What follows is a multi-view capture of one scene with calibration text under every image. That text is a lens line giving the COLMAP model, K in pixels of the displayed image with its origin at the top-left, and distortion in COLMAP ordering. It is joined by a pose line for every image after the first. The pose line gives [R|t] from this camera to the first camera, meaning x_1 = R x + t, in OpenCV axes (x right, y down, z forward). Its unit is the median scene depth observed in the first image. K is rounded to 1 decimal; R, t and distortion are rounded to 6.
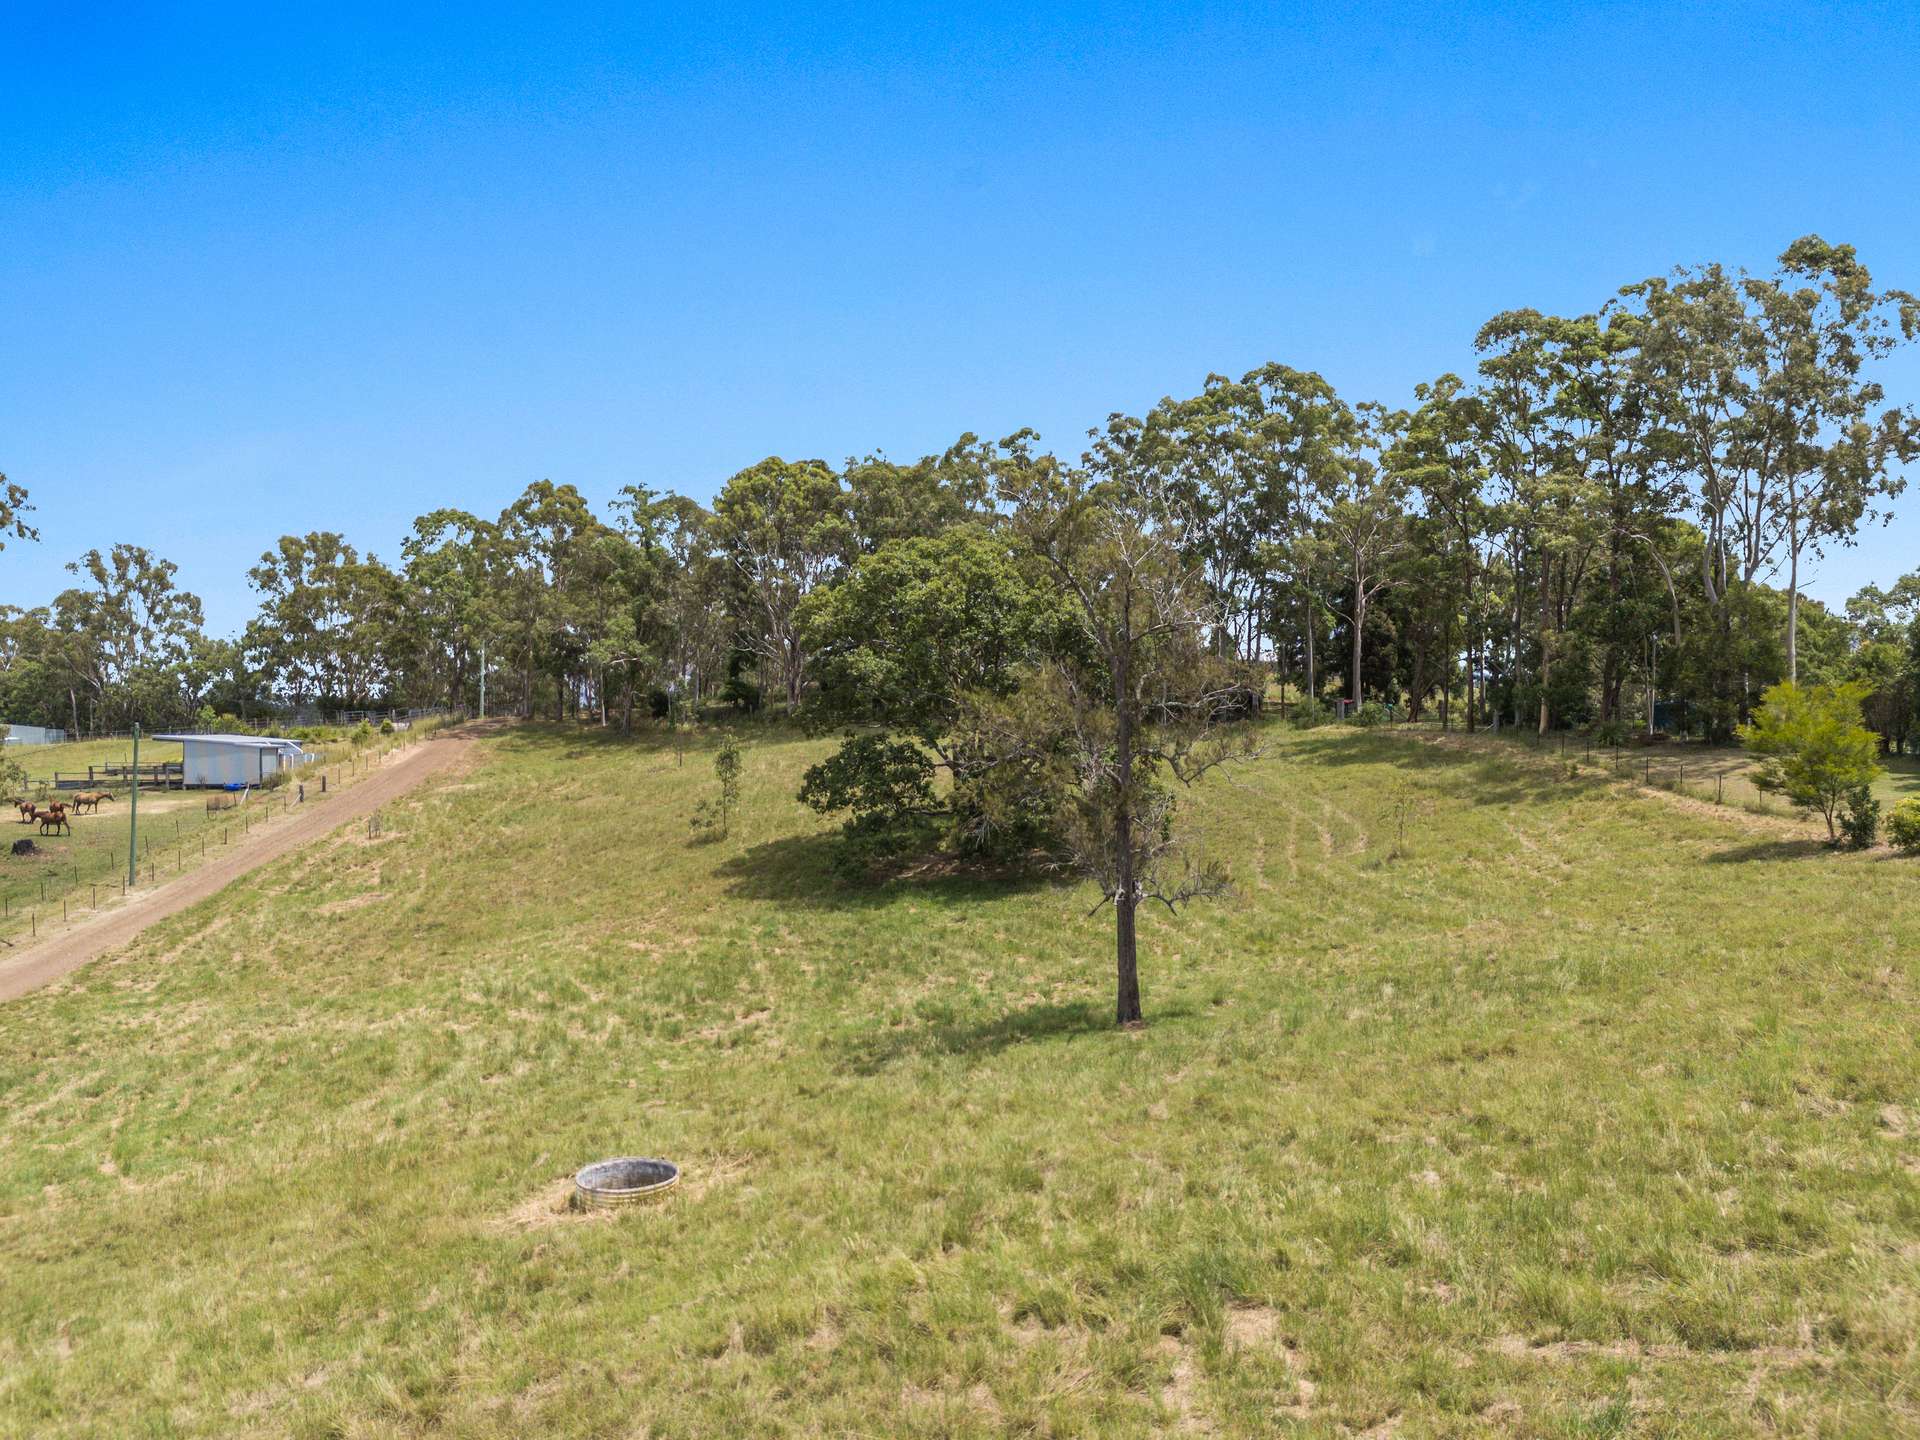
lens RADIAL K [[1424.8, 0, 960.0], [0, 1424.8, 720.0], [0, 0, 1]] dist [0.088136, -0.094259]
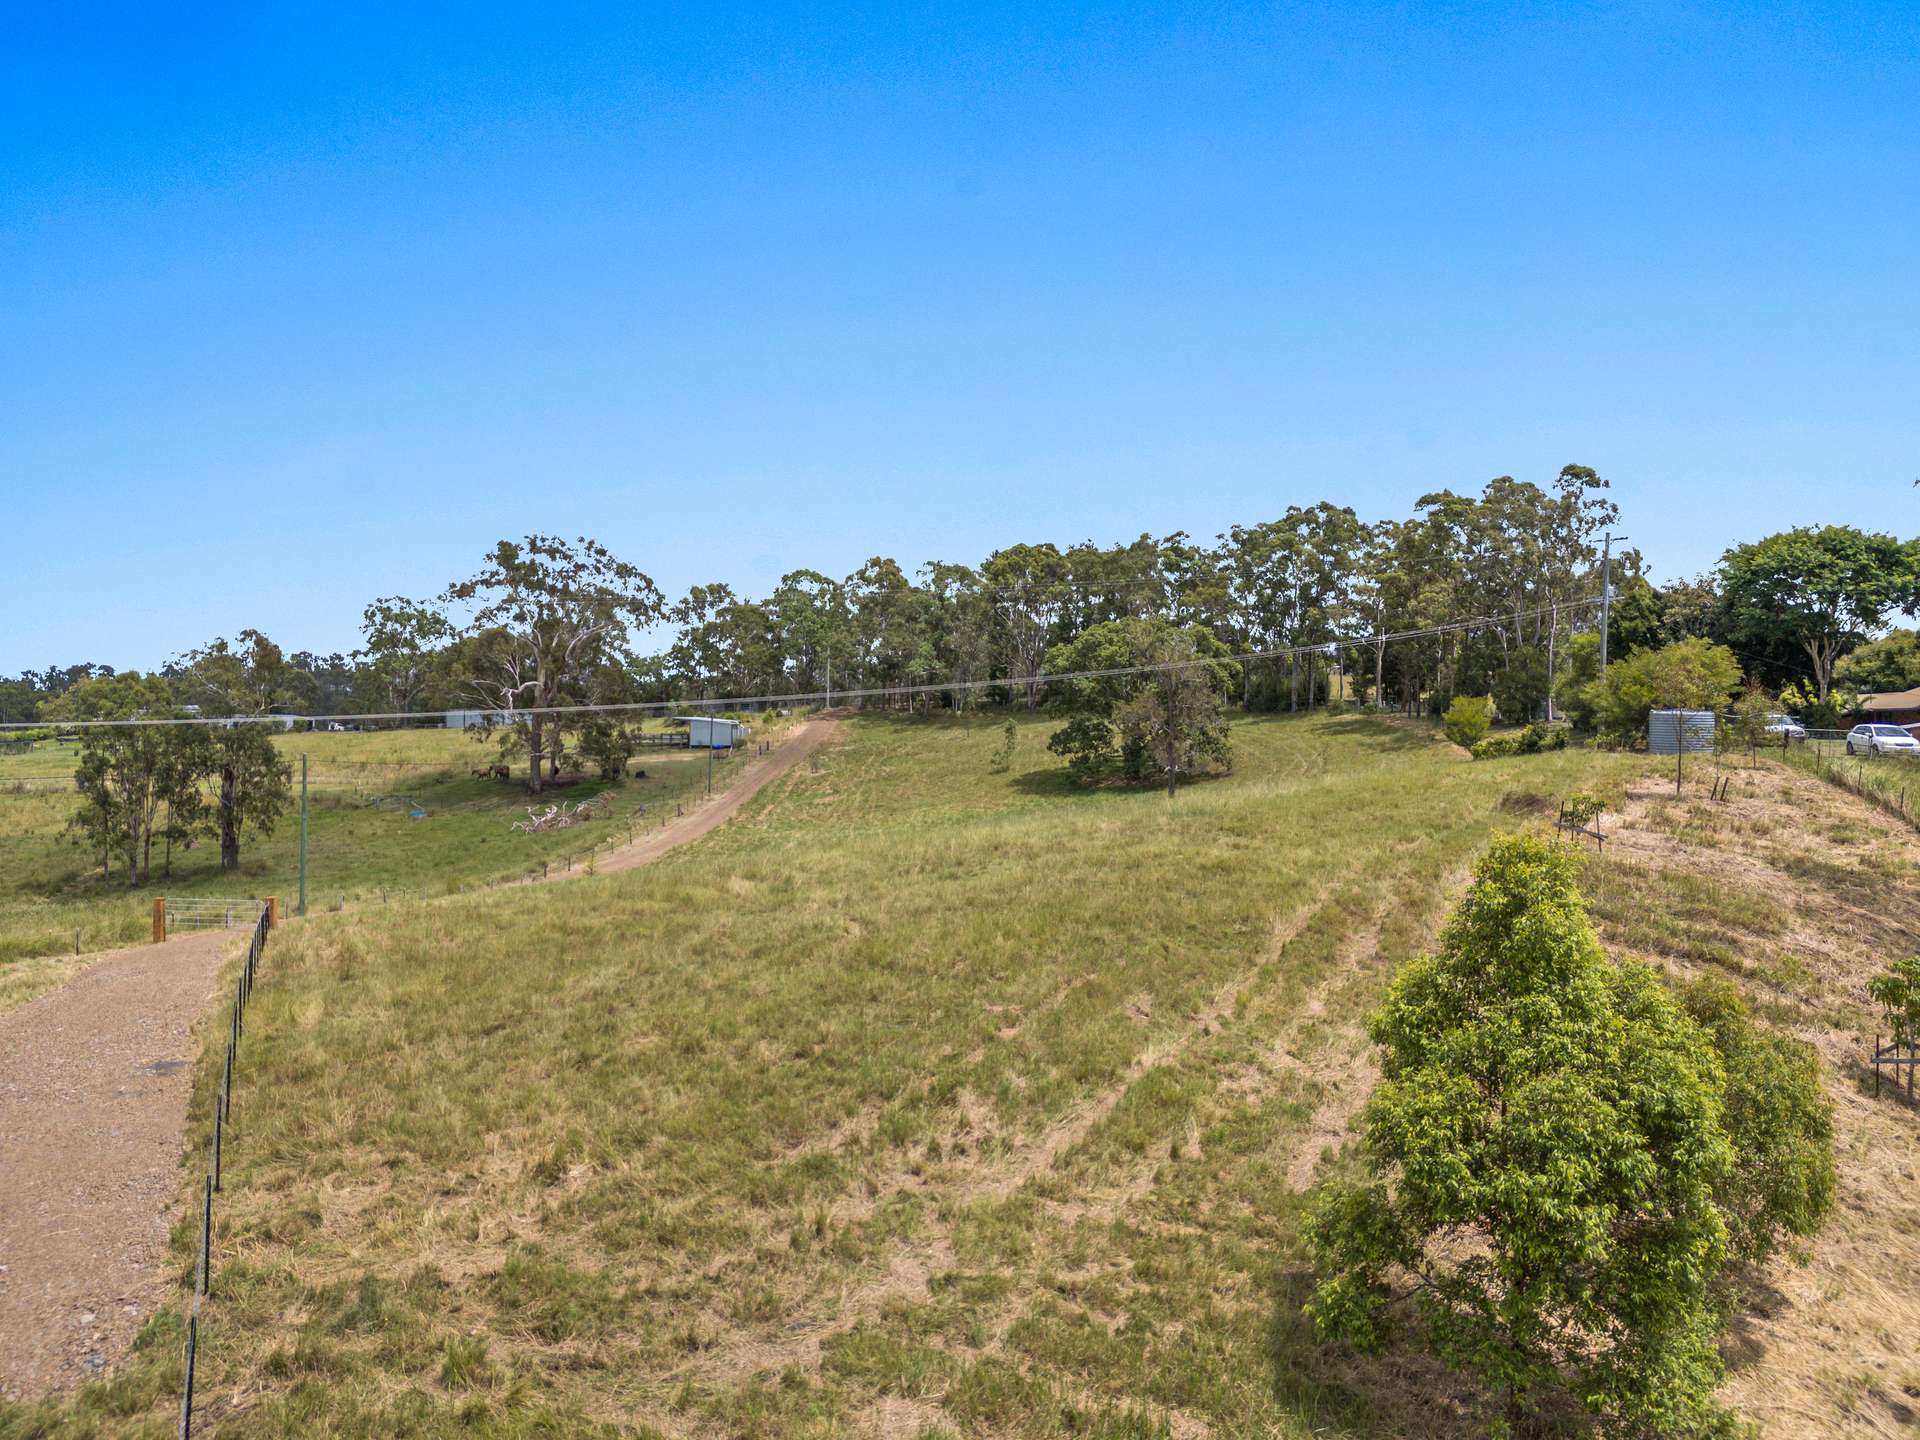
lens RADIAL K [[1424.8, 0, 960.0], [0, 1424.8, 720.0], [0, 0, 1]] dist [0.088136, -0.094259]
pose [[0.989409, 0.006681, -0.144998, 0.033294], [-0.005623, 0.999954, 0.007706, -0.000680], [0.145043, -0.006809, 0.989402, -0.592266]]
